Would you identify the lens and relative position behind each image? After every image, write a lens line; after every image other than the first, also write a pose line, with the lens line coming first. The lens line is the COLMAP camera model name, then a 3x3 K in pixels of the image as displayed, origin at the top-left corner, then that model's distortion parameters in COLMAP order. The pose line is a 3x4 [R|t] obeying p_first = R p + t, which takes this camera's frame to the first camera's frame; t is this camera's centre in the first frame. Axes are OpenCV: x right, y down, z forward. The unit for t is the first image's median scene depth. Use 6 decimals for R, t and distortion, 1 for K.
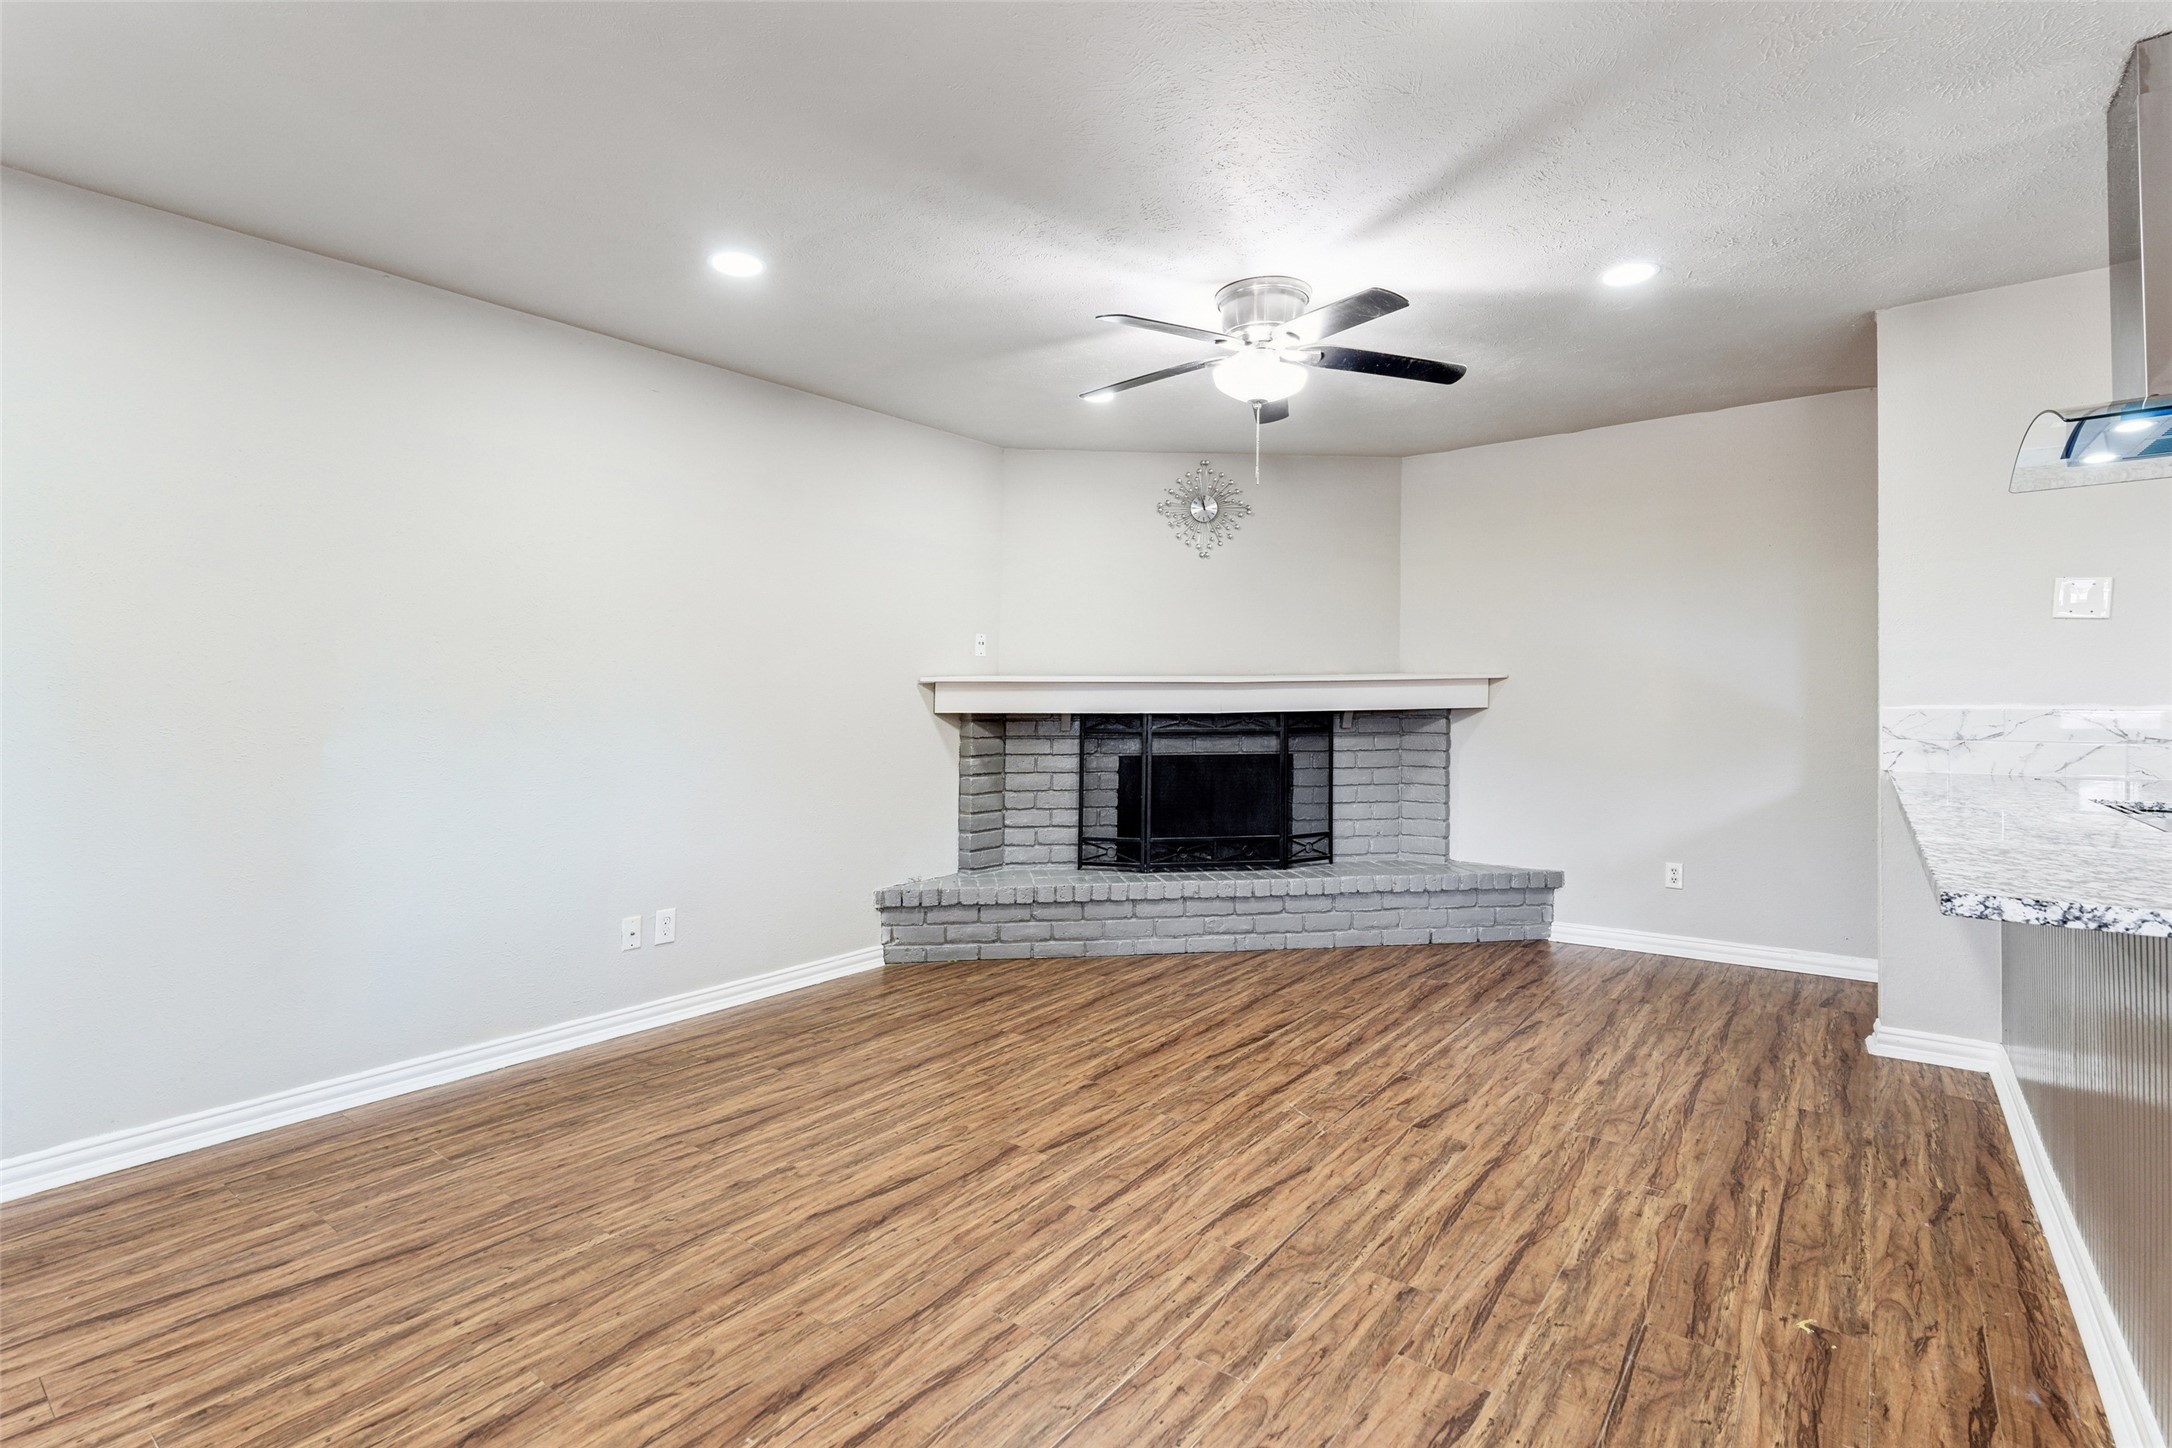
lens RADIAL K [[1028.6, 0, 1070.3], [0, 1028.6, 679.6], [0, 0, 1]] dist [-0.013035, 0.005035]
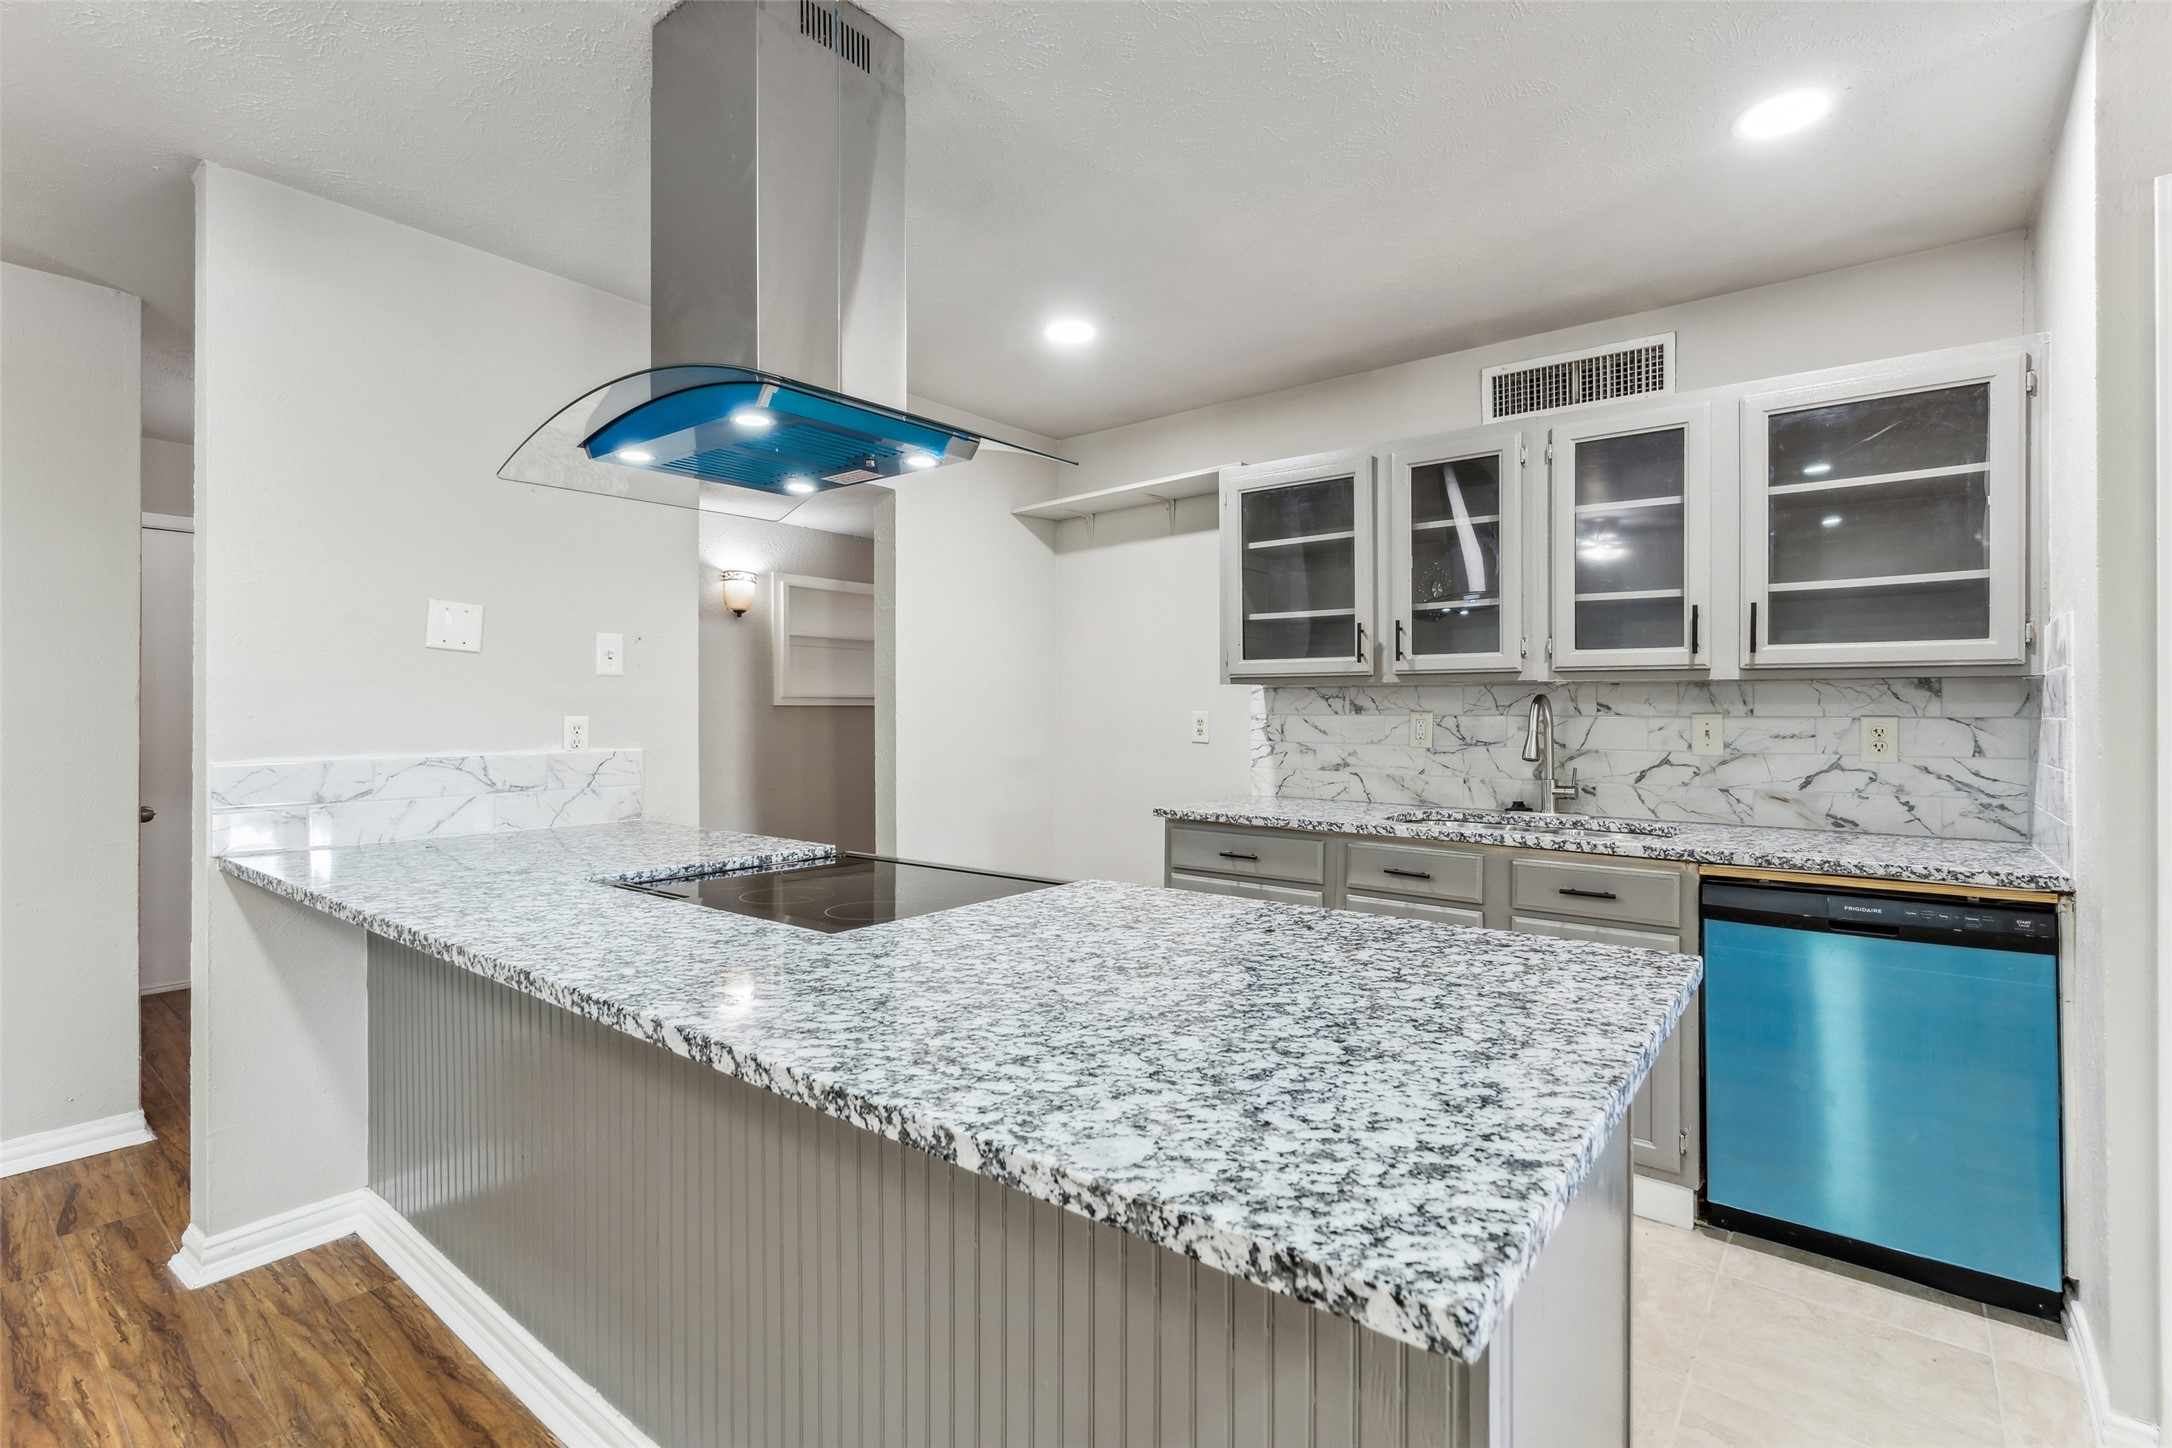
lens RADIAL K [[992.9, 0, 1081.9], [0, 992.9, 713.3], [0, 0, 1]] dist [-0.011160, 0.004719]
pose [[0.013042, 0.002614, 0.999912, 0.163562], [-0.015956, 0.999870, -0.002406, -0.011665], [-0.999788, -0.015923, 0.013082, 0.443832]]
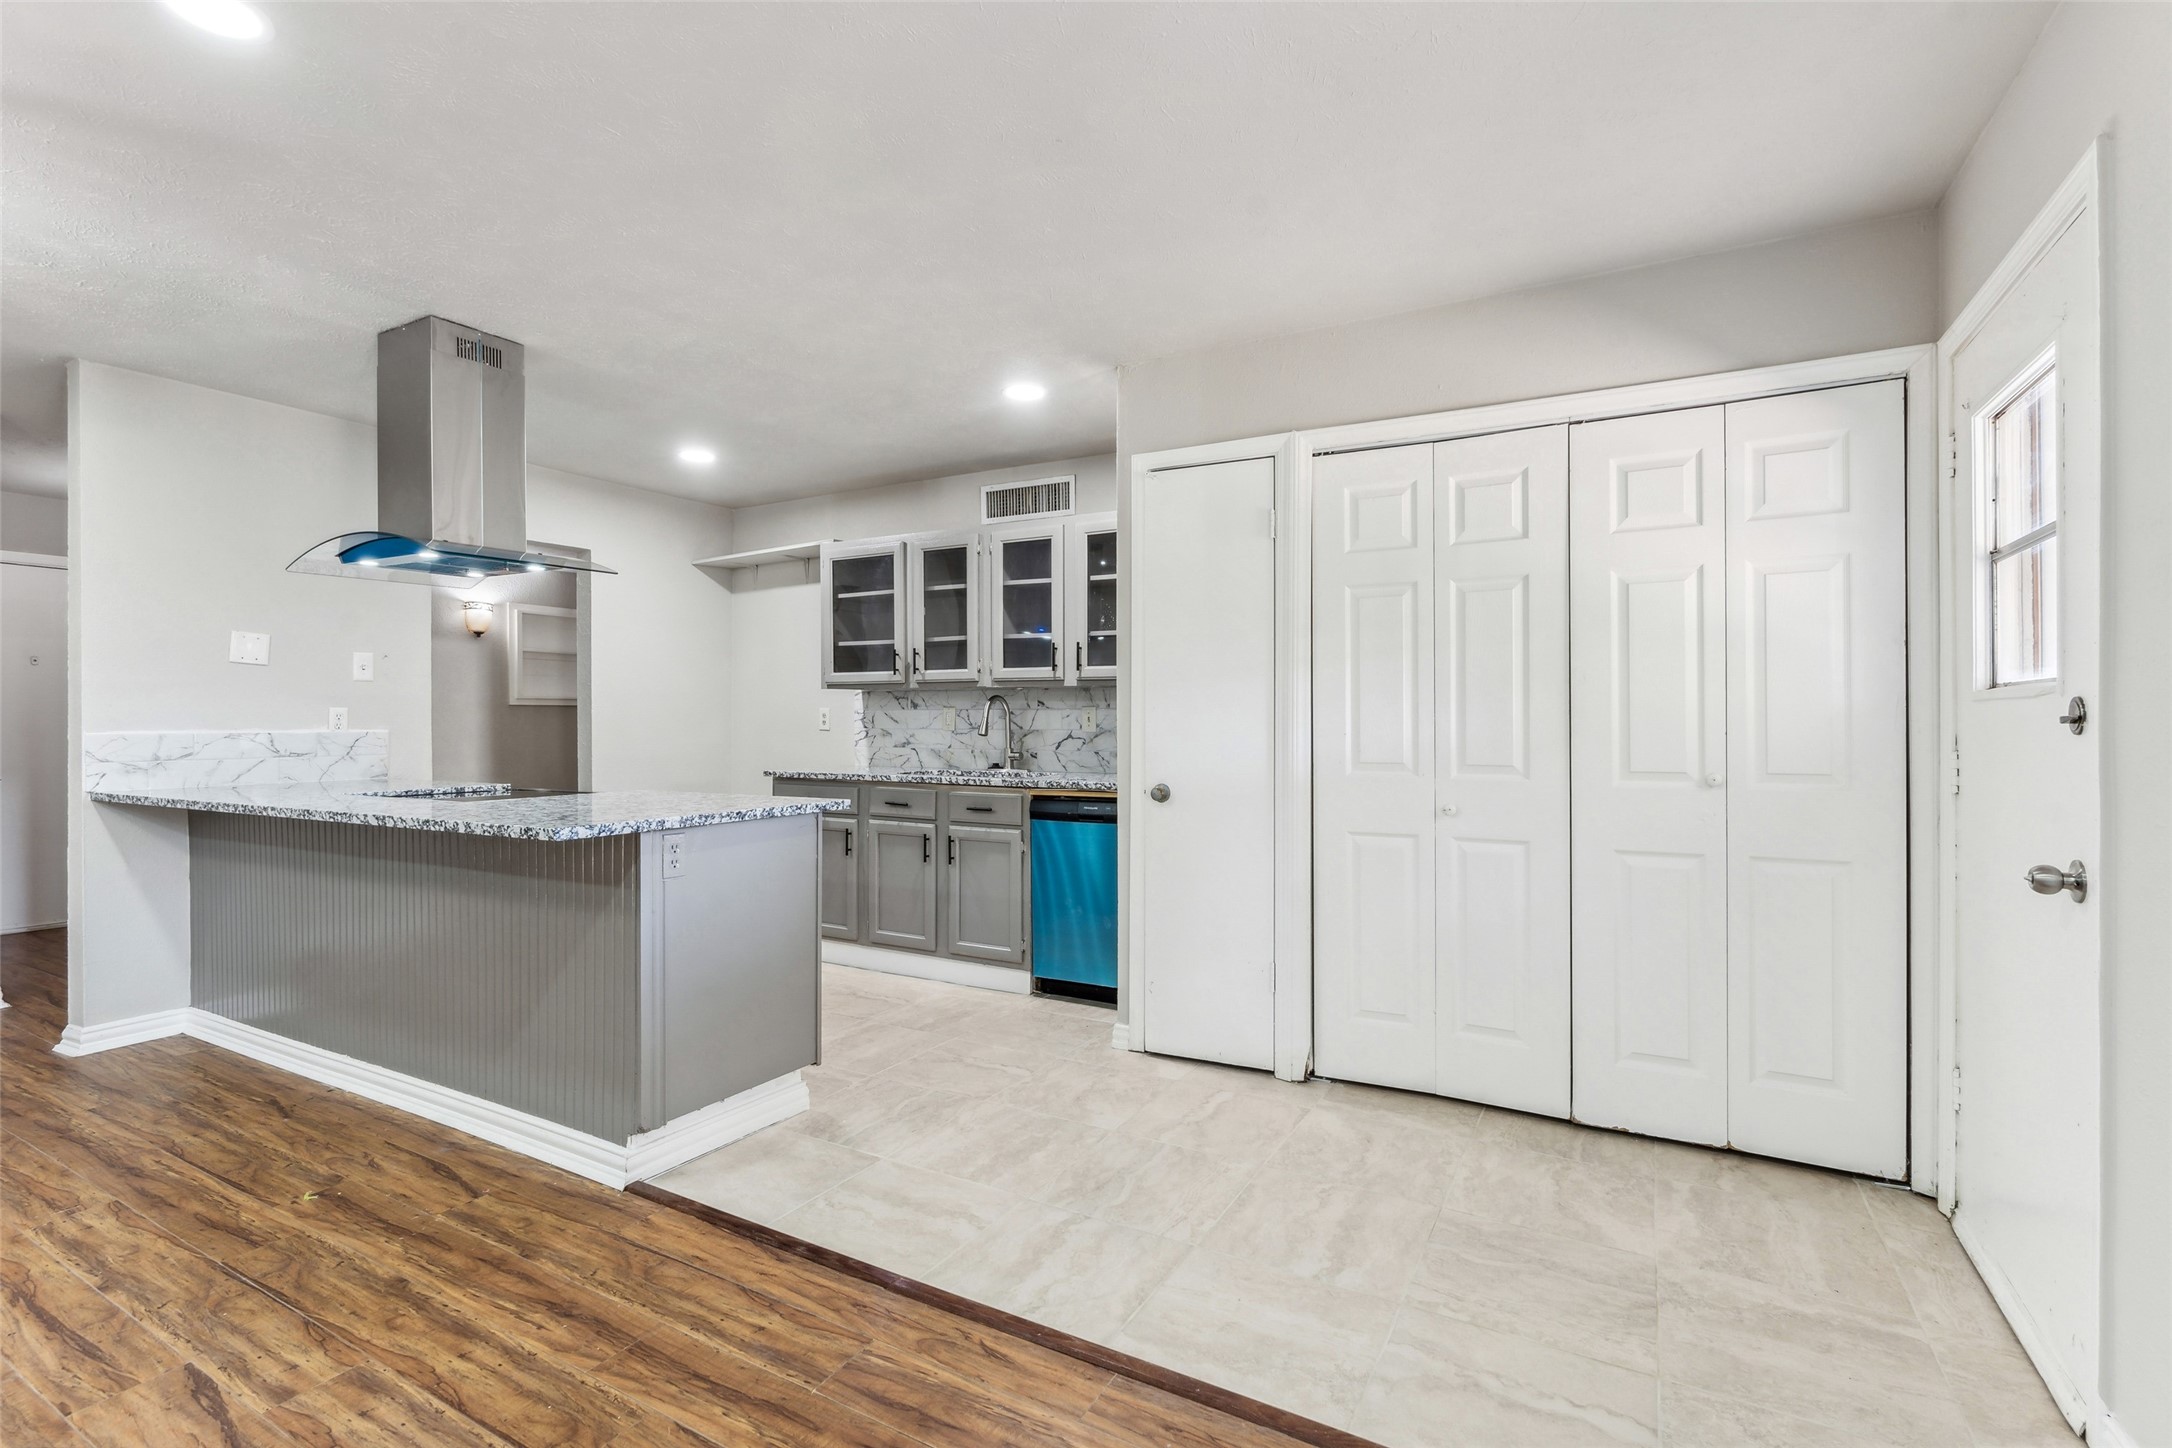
lens RADIAL K [[992.9, 0, 1085.1], [0, 992.9, 720.2], [0, 0, 1]] dist [-0.011160, 0.004719]
pose [[-0.153149, 0.004454, 0.988193, -0.409154], [-0.013417, 0.999888, -0.006587, 0.007390], [-0.988112, -0.014268, -0.153072, 0.126059]]
